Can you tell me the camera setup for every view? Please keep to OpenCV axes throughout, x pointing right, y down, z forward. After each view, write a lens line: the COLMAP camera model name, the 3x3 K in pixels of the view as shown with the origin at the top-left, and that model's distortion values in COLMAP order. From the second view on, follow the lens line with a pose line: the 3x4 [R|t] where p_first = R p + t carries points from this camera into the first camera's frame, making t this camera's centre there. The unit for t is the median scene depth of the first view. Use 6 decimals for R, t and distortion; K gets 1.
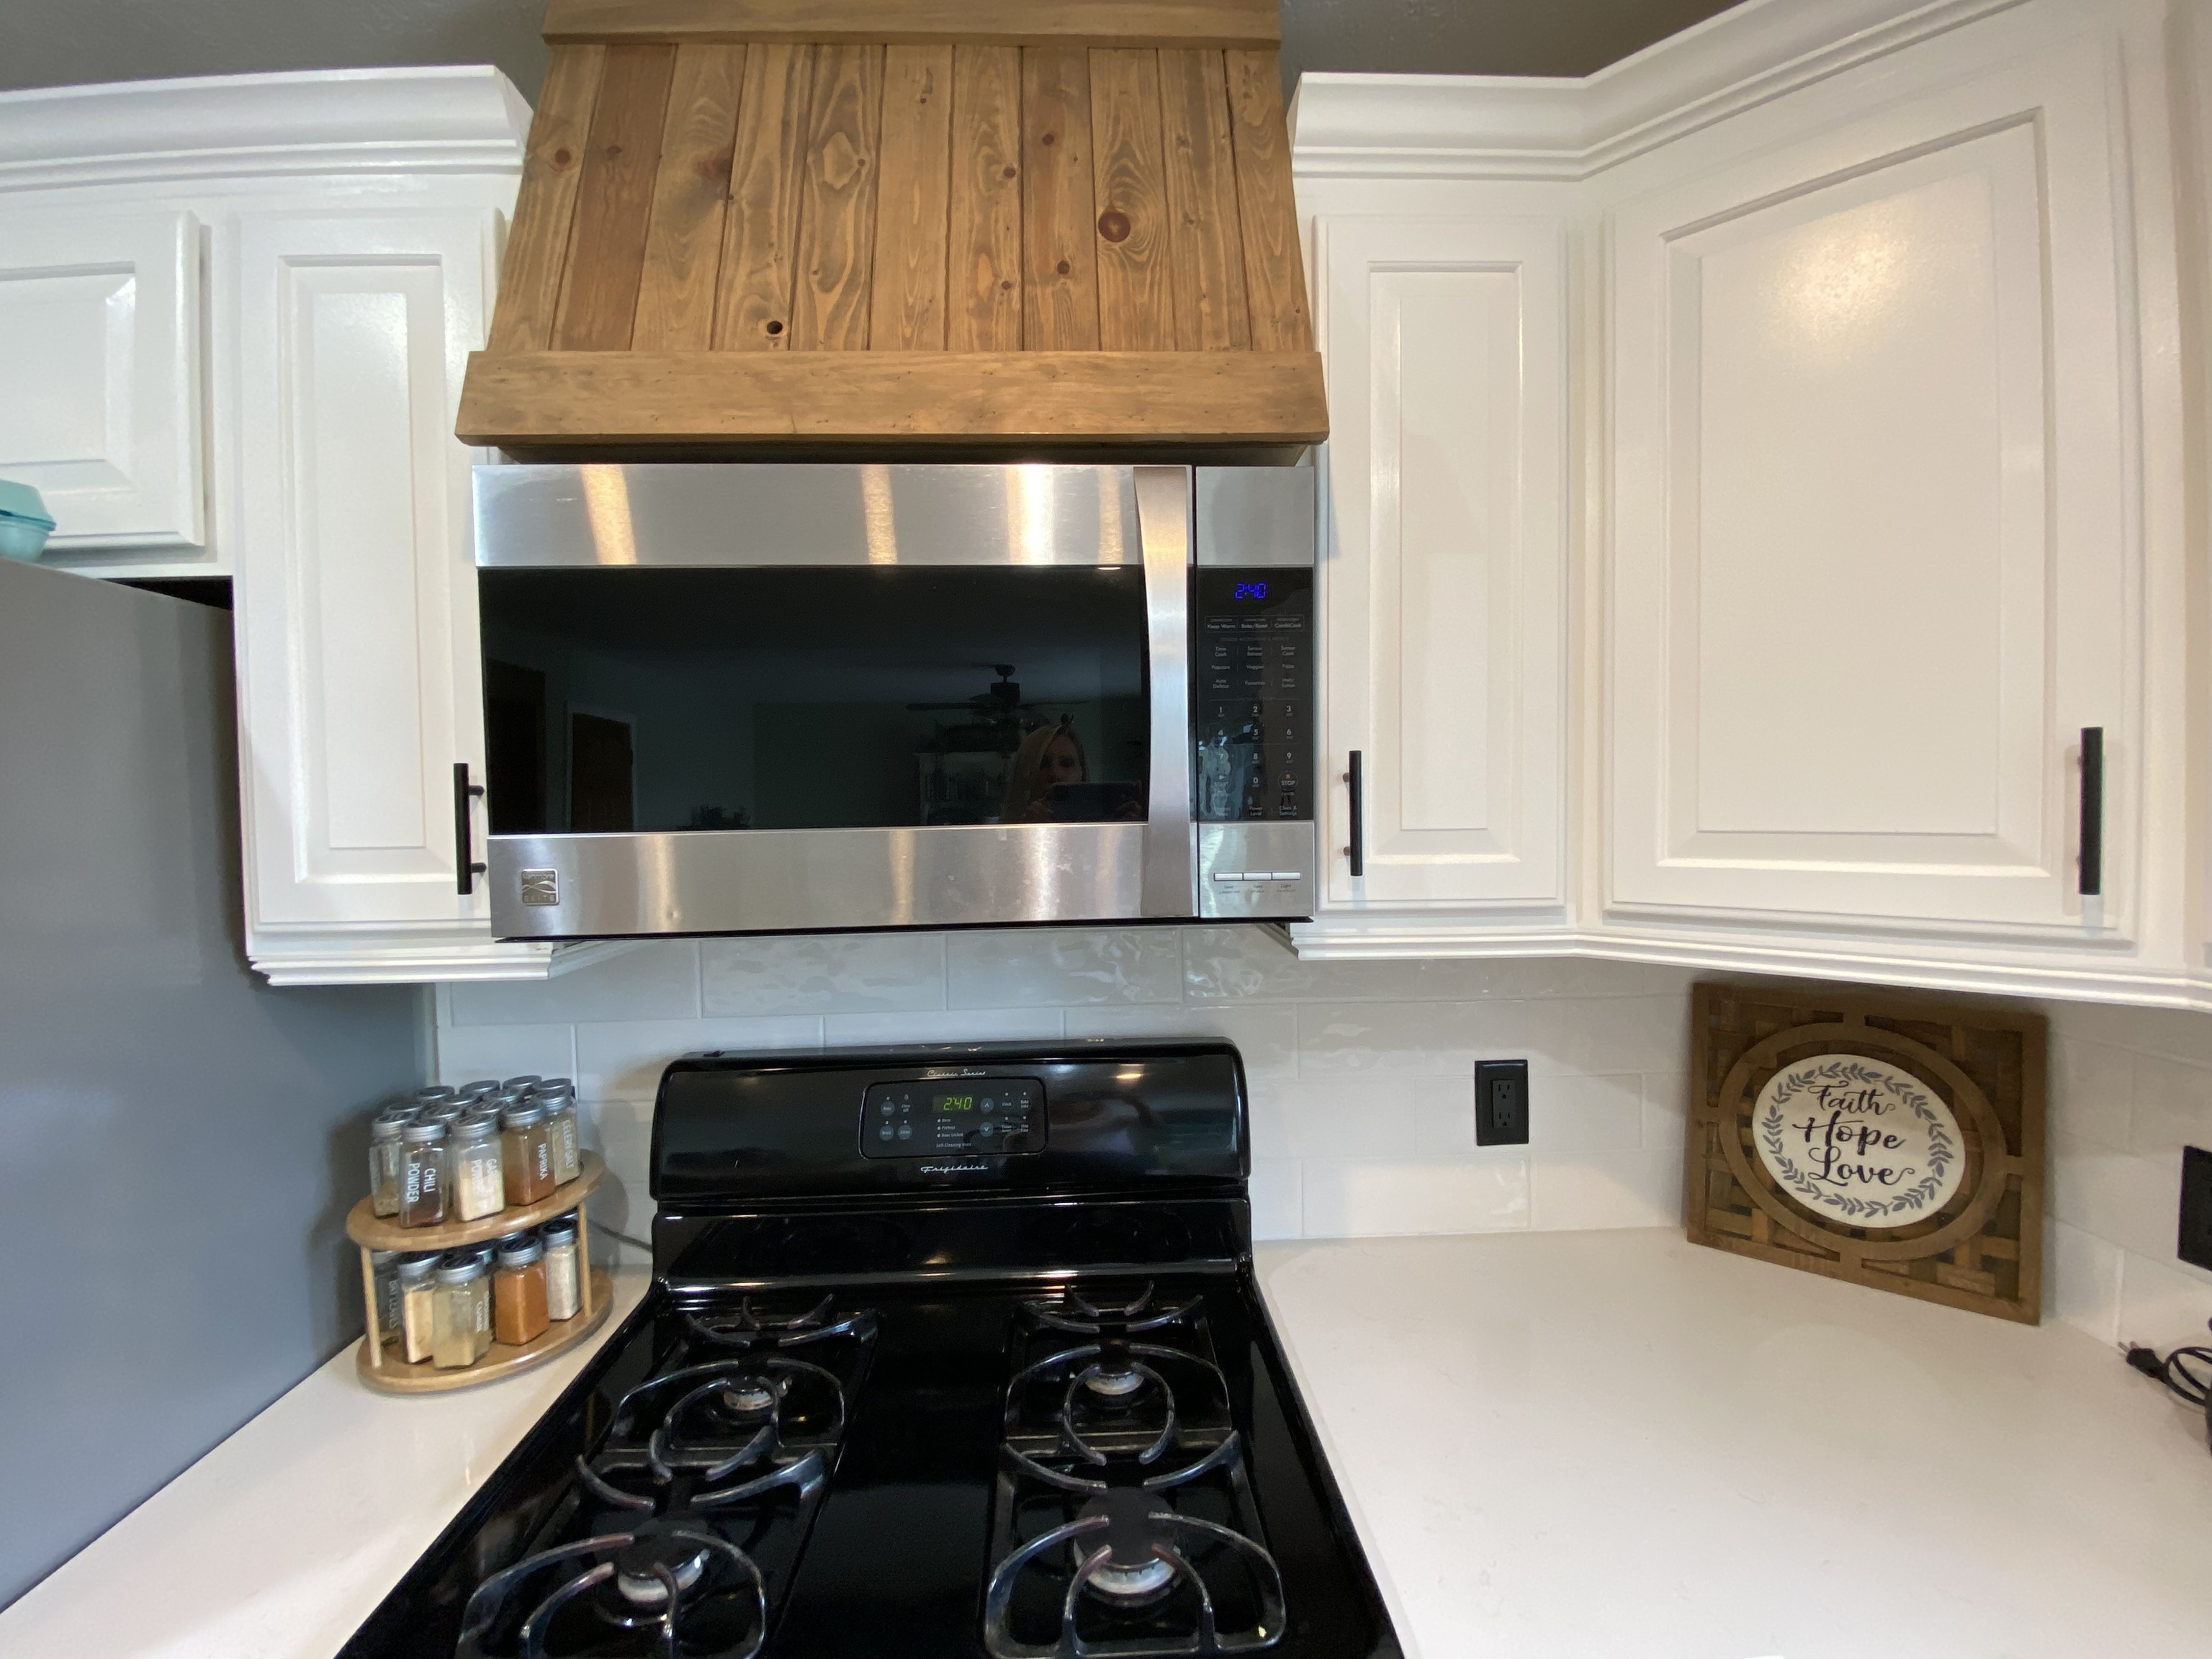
lens RADIAL K [[923.4, 0, 1108.0], [0, 923.4, 830.9], [0, 0, 1]] dist [-0.010950, -0.001738]
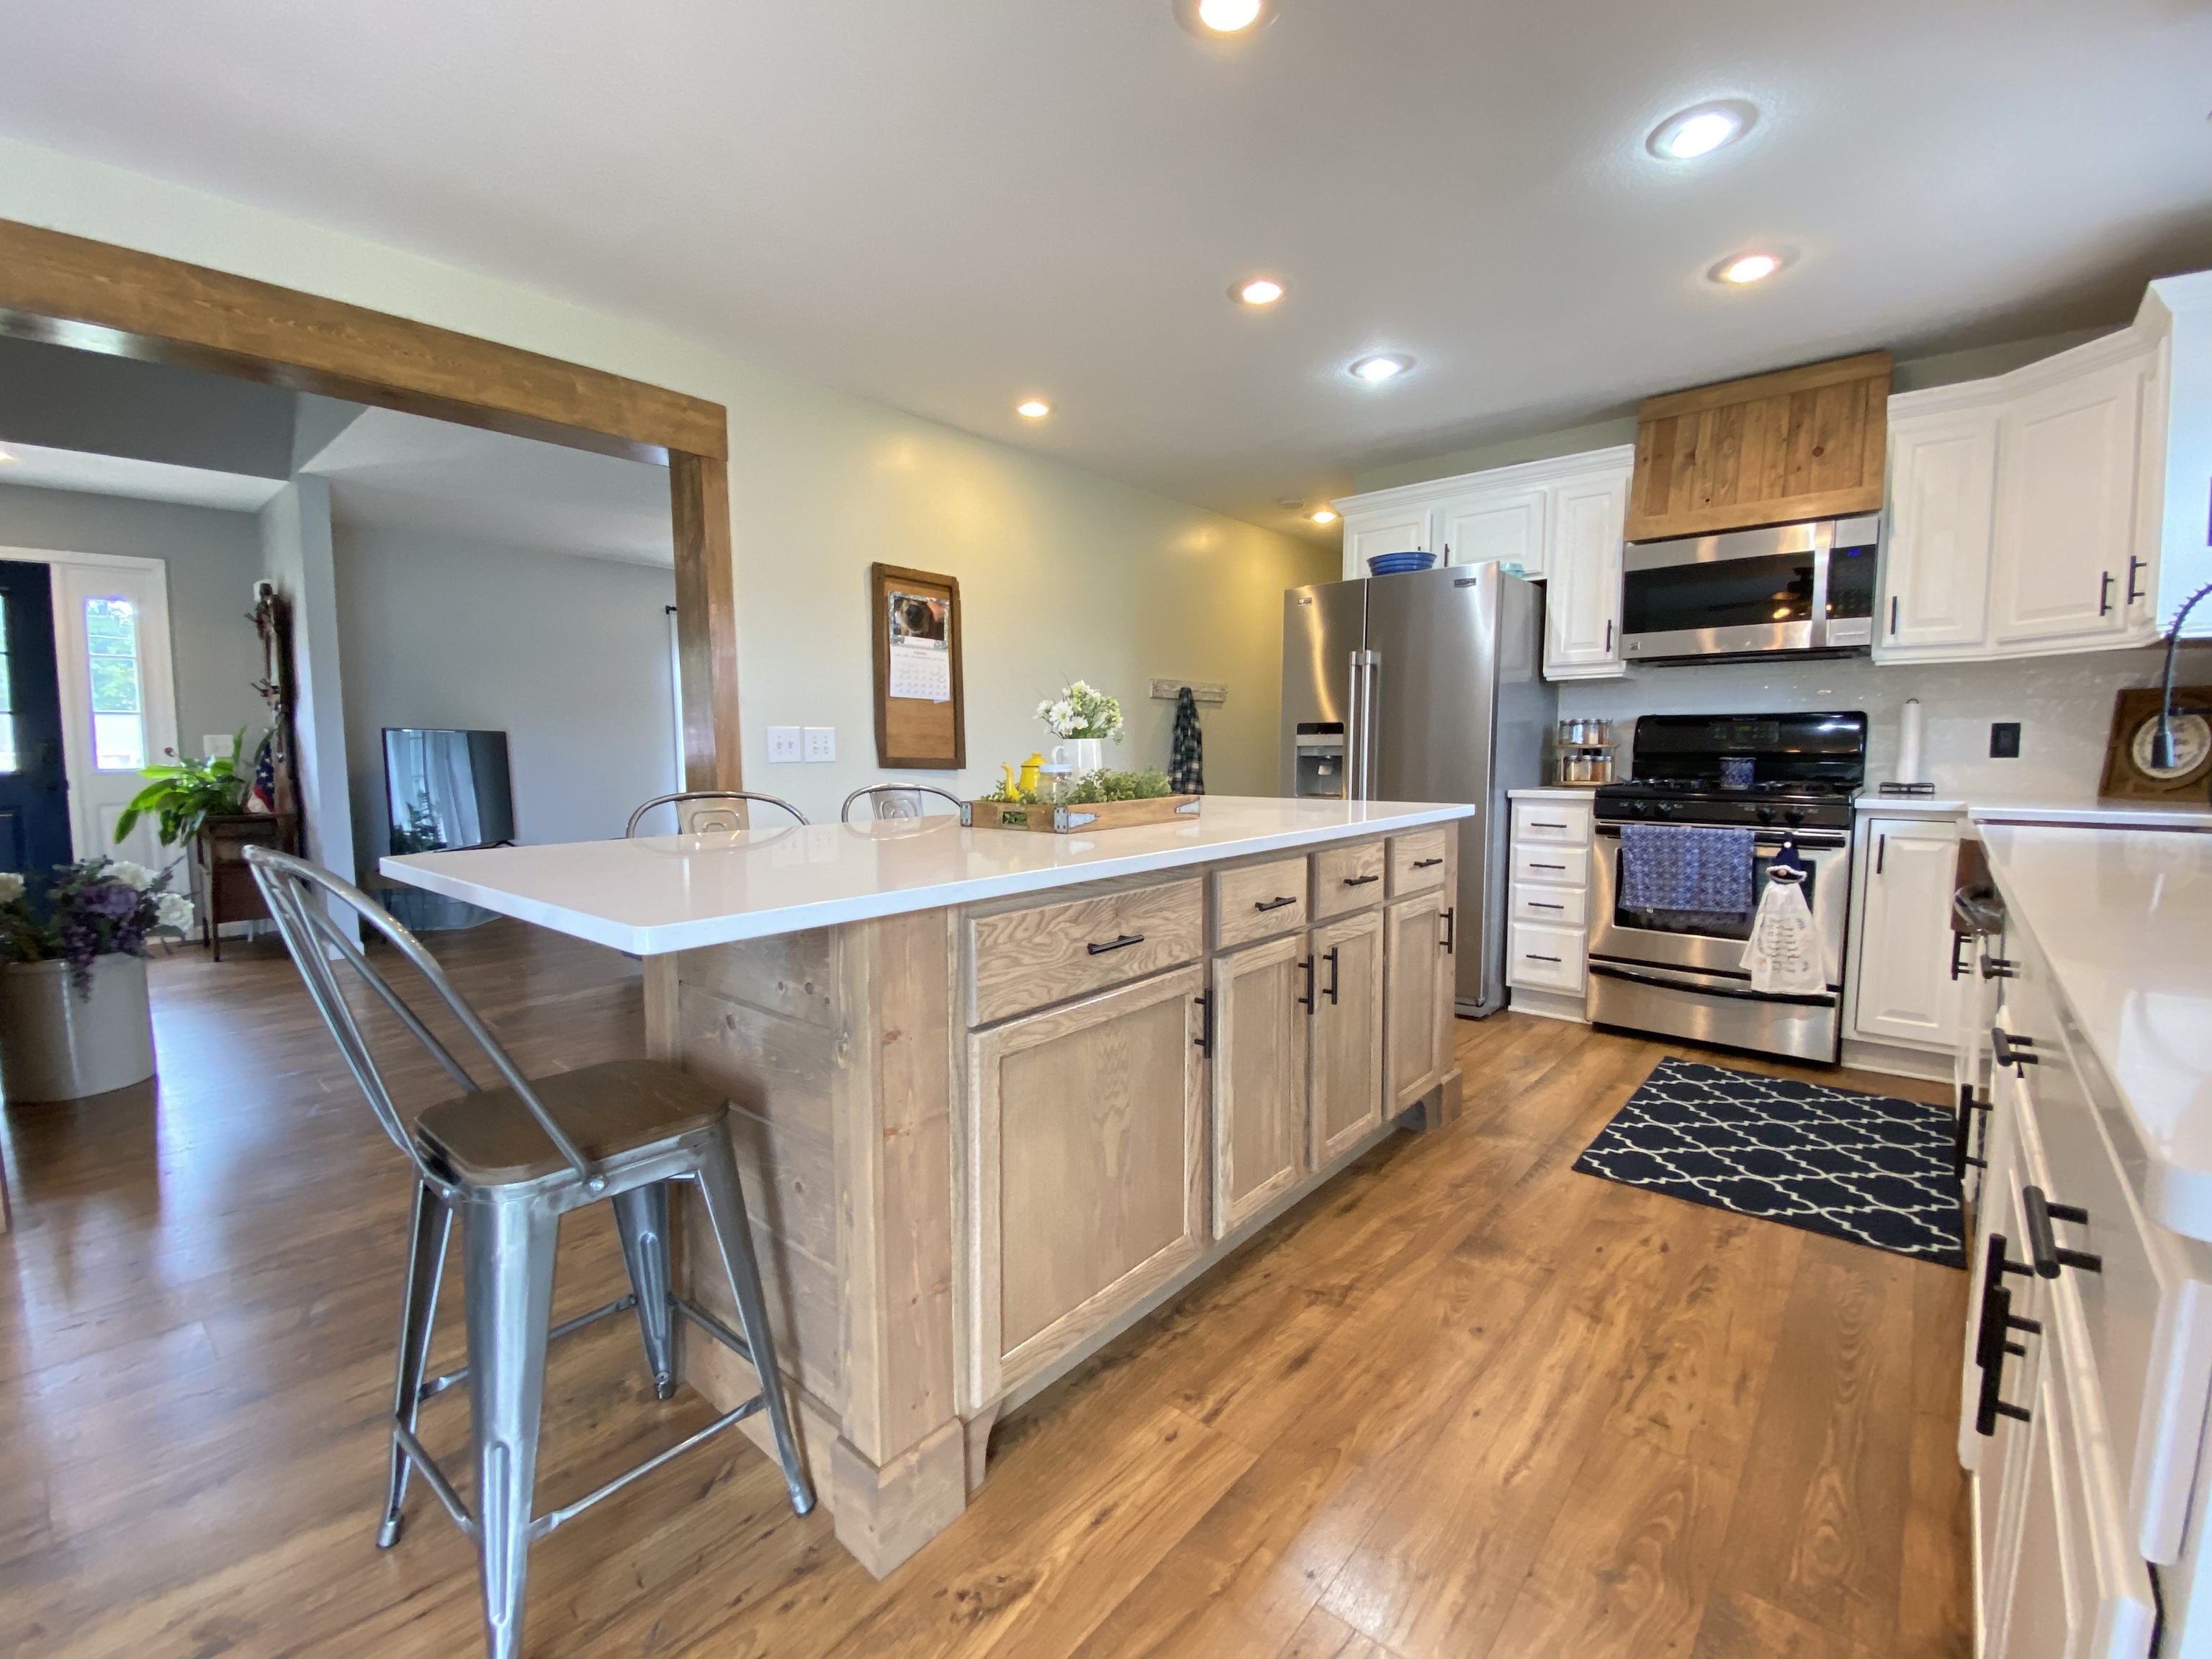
lens RADIAL K [[961.0, 0, 1105.7], [0, 961.0, 831.8], [0, 0, 1]] dist [-0.001747, -0.002758]
pose [[0.730919, 0.073077, -0.678540, 0.573983], [-0.031284, 0.996793, 0.073653, 0.575181], [0.681746, -0.032607, 0.730861, -3.387353]]
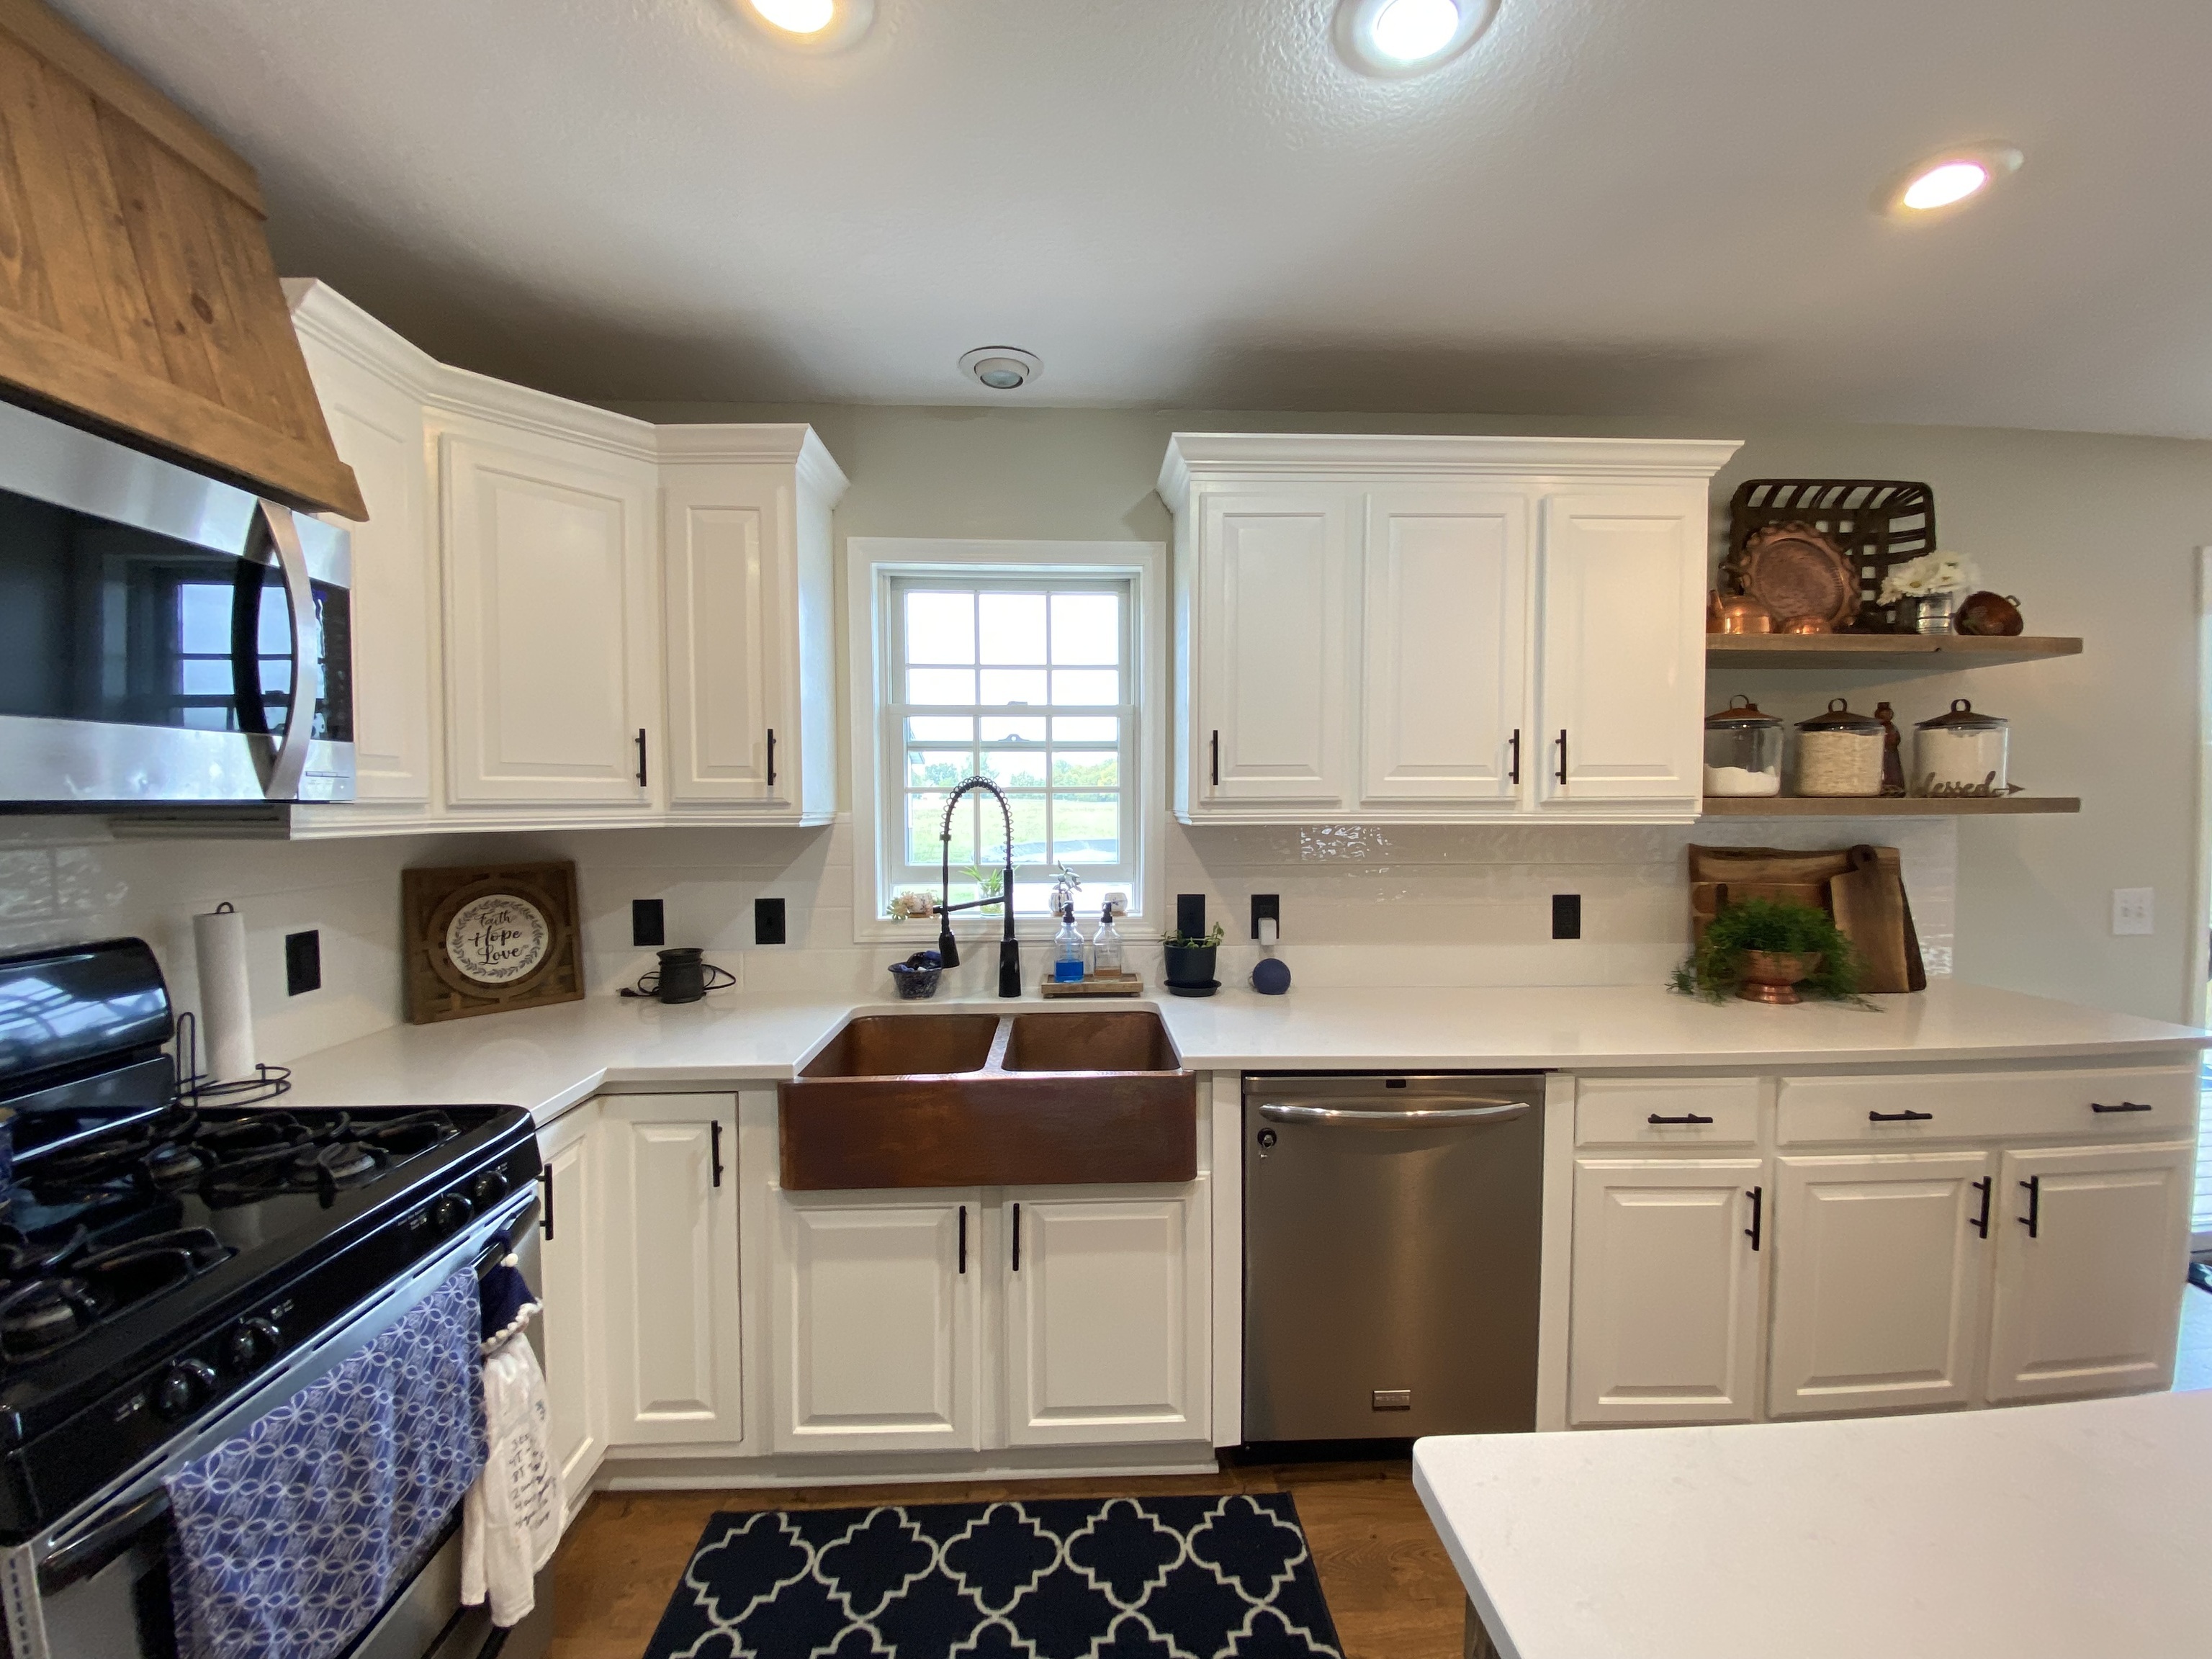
lens RADIAL K [[923.4, 0, 1104.4], [0, 923.4, 844.0], [0, 0, 1]] dist [-0.010950, -0.001738]
pose [[0.007595, -0.029200, 0.999545, -1.308121], [0.032824, 0.999042, 0.028936, 0.154401], [-0.999432, 0.032590, 0.008547, -0.340006]]
